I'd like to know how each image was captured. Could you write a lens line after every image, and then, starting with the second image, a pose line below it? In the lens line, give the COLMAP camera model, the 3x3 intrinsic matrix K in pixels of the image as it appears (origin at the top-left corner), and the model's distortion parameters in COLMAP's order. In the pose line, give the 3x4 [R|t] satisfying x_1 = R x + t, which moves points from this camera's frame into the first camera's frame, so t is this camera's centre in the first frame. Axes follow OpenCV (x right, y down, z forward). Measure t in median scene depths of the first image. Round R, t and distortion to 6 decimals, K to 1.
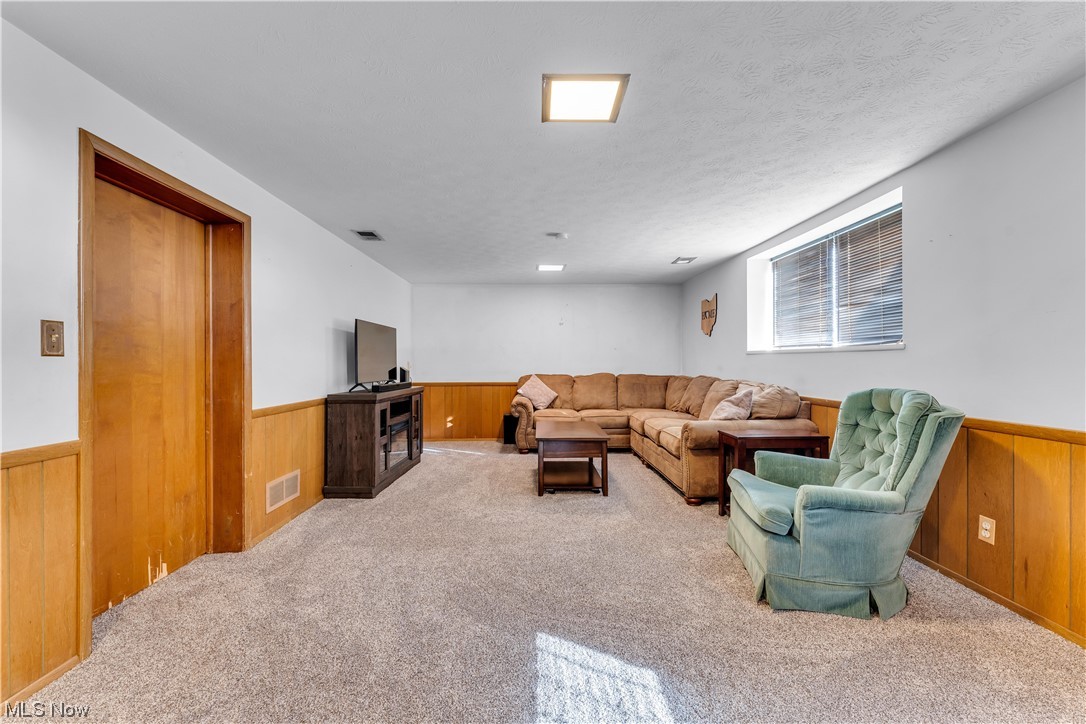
lens RADIAL K [[437.7, 0, 540.3], [0, 437.7, 362.9], [0, 0, 1]] dist [0.002858, -0.001020]
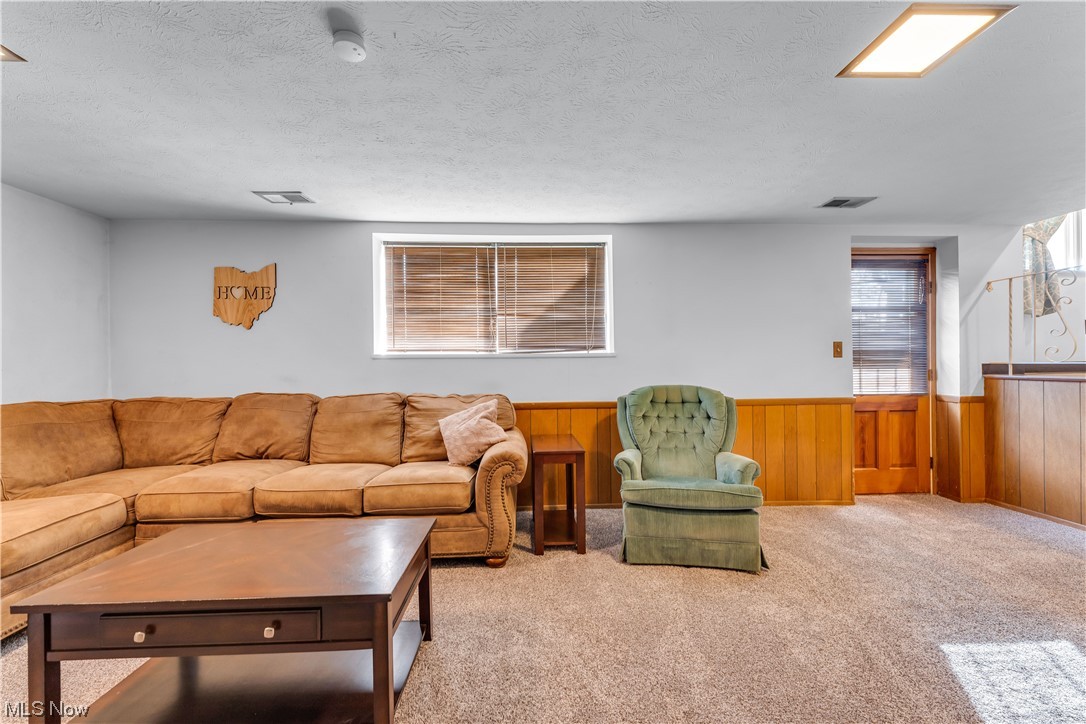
lens RADIAL K [[437.7, 0, 541.7], [0, 437.7, 366.3], [0, 0, 1]] dist [0.002858, -0.001020]
pose [[-0.029367, -0.005724, 0.999552, -0.370383], [0.013114, 0.999895, 0.006111, -0.010002], [-0.999483, 0.013288, -0.029289, 0.919350]]
